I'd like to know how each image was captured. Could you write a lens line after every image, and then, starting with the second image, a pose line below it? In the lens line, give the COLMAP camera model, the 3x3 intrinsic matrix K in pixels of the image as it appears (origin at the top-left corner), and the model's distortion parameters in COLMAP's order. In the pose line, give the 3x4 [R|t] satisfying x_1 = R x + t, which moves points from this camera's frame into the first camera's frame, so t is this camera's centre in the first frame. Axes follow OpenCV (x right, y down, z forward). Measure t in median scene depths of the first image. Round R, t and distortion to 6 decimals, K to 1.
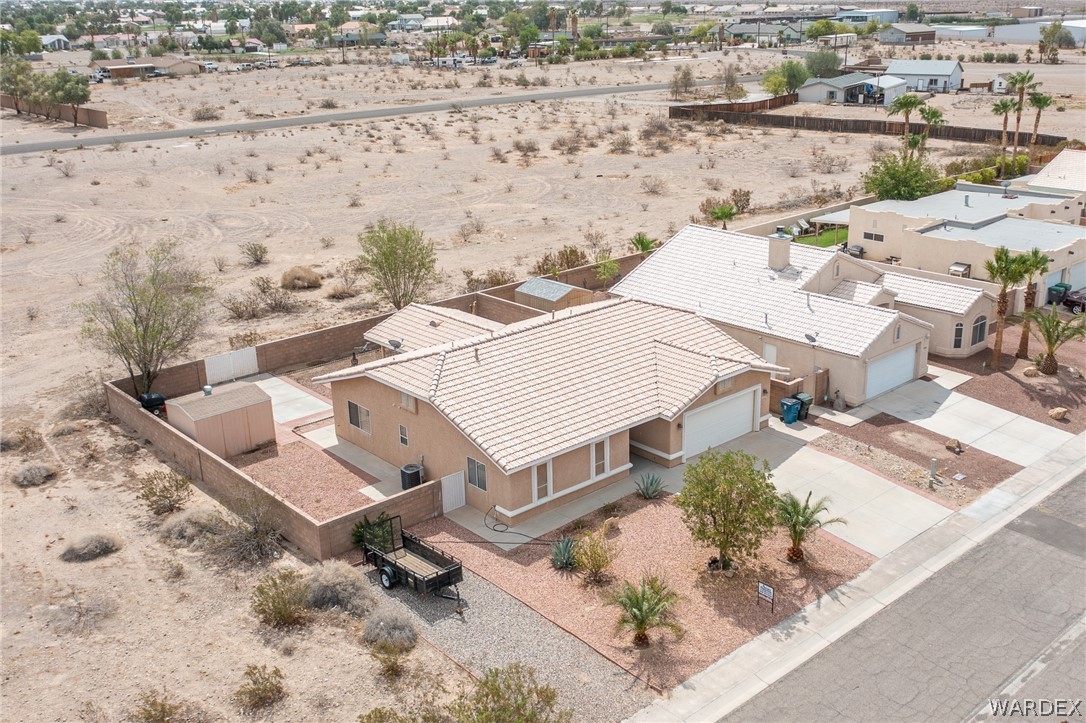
lens RADIAL K [[1080.9, 0, 555.1], [0, 1080.9, 361.4], [0, 0, 1]] dist [-0.019659, -0.003290]
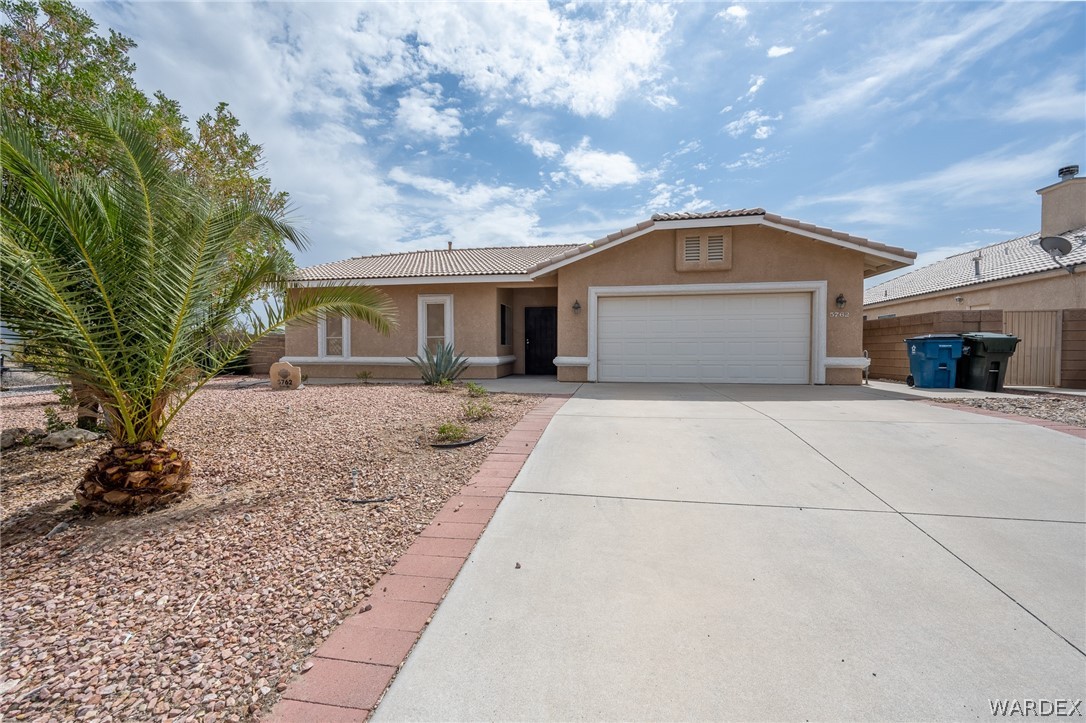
lens RADIAL K [[433.2, 0, 543.0], [0, 433.2, 361.5], [0, 0, 1]] dist [-0.000901, 0.000054]
pose [[0.617555, 0.034873, -0.785754, 0.253875], [-0.267611, 0.948729, -0.168221, 0.116104], [0.739601, 0.314162, 0.595225, 0.762532]]
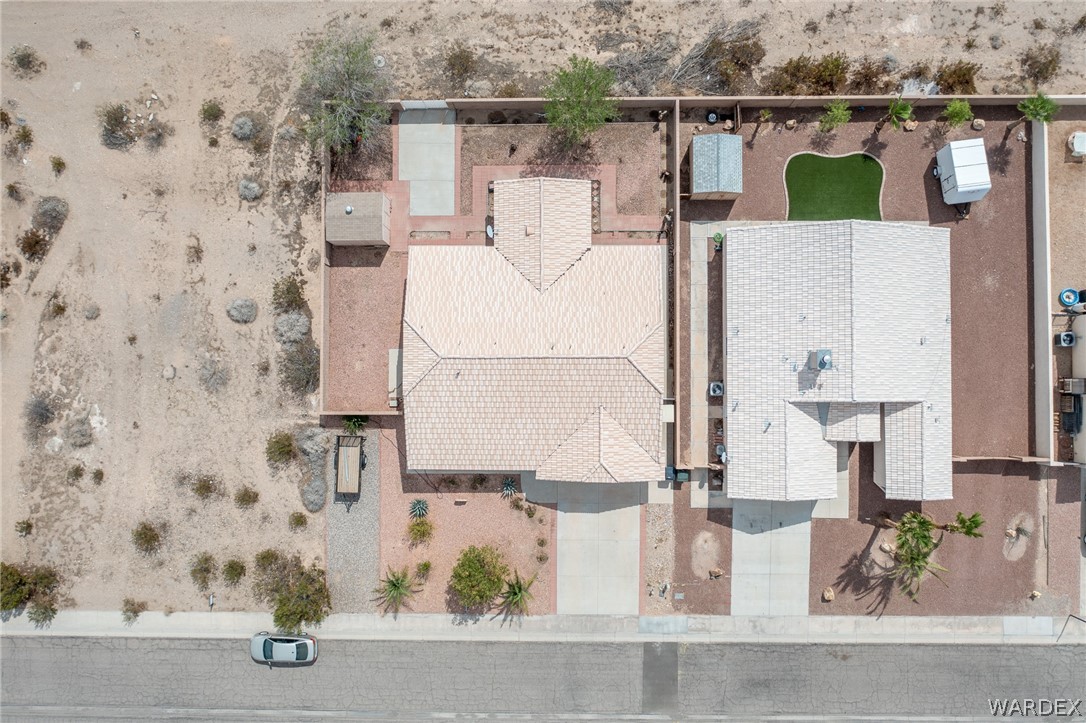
lens RADIAL K [[855.5, 0, 543.0], [0, 855.5, 361.5], [0, 0, 1]] dist [-0.022981, 0.005709]
pose [[0.742862, 0.669059, -0.022712, 0.025197], [-0.200453, 0.254679, 0.946022, -0.984440], [0.638729, -0.698211, 0.323306, 0.629562]]
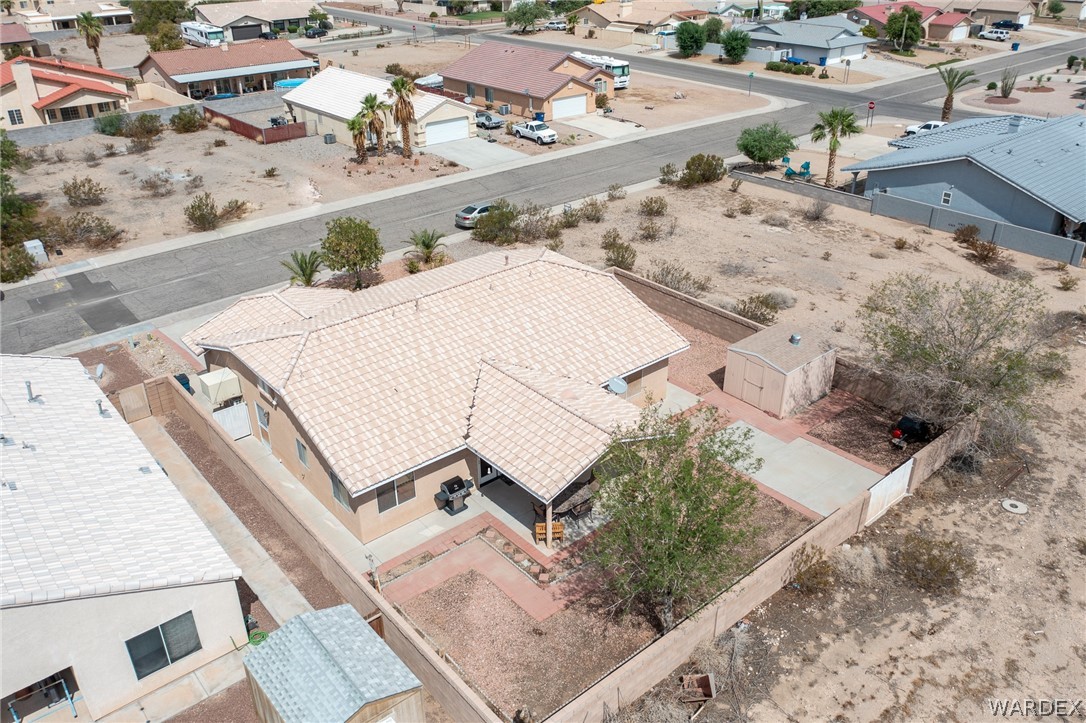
lens RADIAL K [[855.5, 0, 543.0], [0, 855.5, 361.5], [0, 0, 1]] dist [-0.022981, 0.005709]
pose [[-0.999077, 0.012778, 0.041010, -0.125046], [0.038635, 0.684547, 0.727944, -0.488558], [-0.018772, 0.728857, -0.684409, 1.458358]]
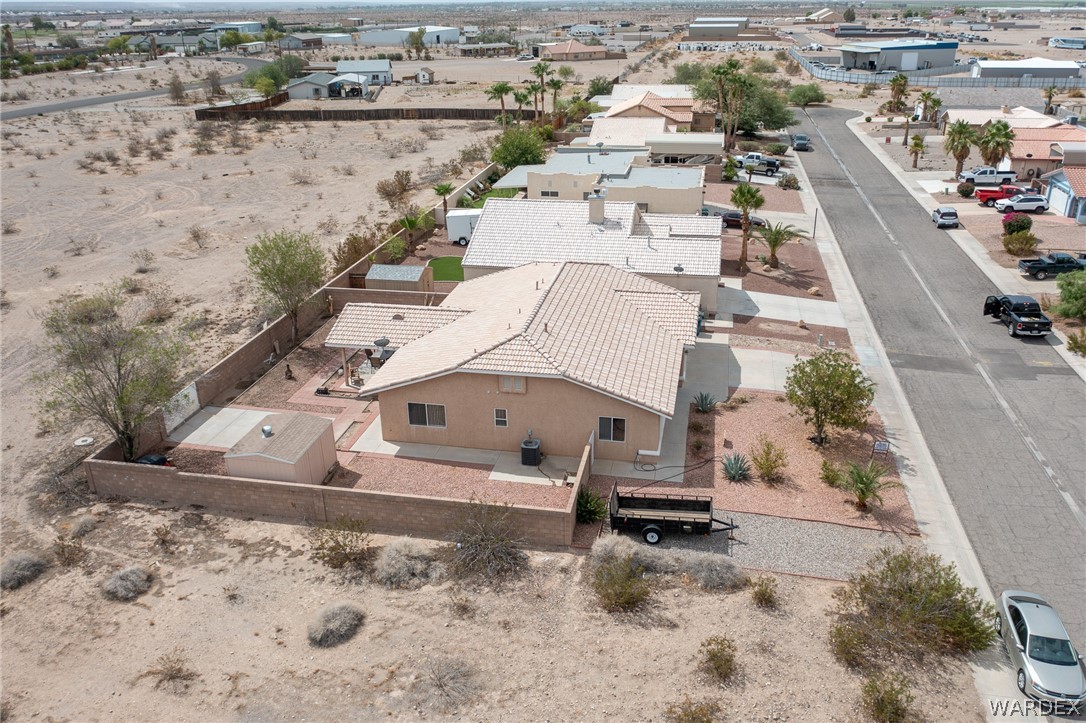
lens RADIAL K [[855.5, 0, 543.0], [0, 855.5, 361.5], [0, 0, 1]] dist [-0.022981, 0.005709]
pose [[0.801850, -0.226586, 0.552897, -0.498124], [0.191348, 0.973956, 0.121636, -0.071133], [-0.566059, 0.008262, 0.824323, 0.252087]]
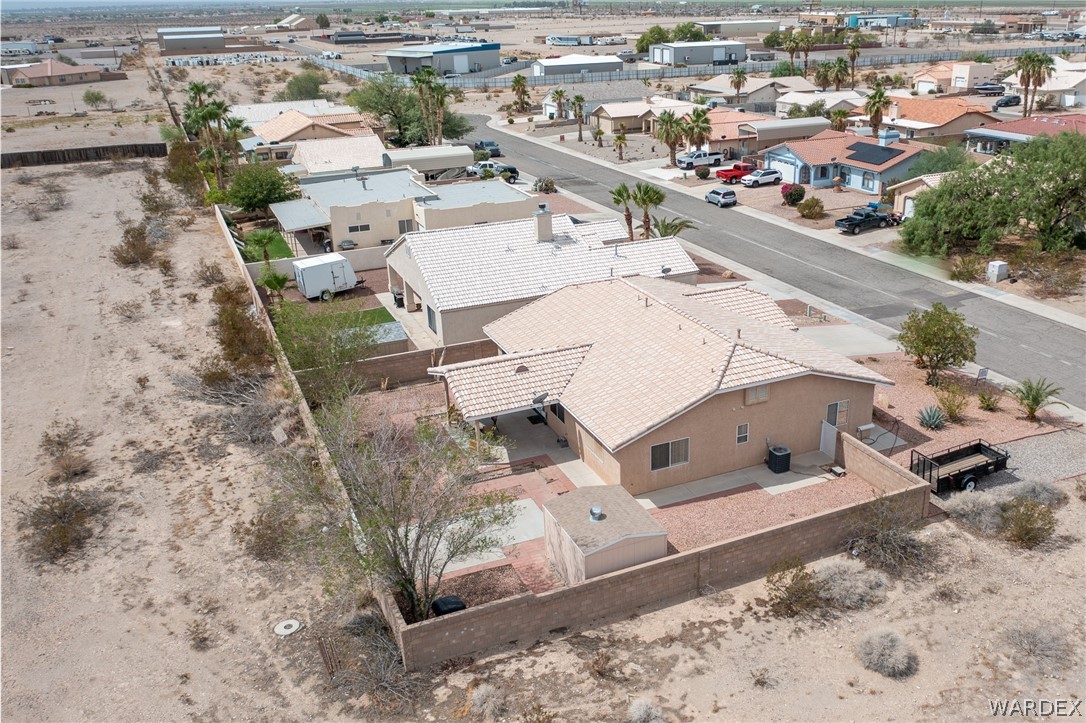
lens RADIAL K [[949.6, 0, 603.1], [0, 949.6, 364.5], [0, 0, 1]] dist [-0.019771, 0.004012]
pose [[0.288888, -0.336430, 0.896303, -0.843940], [0.320867, 0.916096, 0.240441, -0.217922], [-0.901991, 0.218134, 0.372599, 0.688983]]
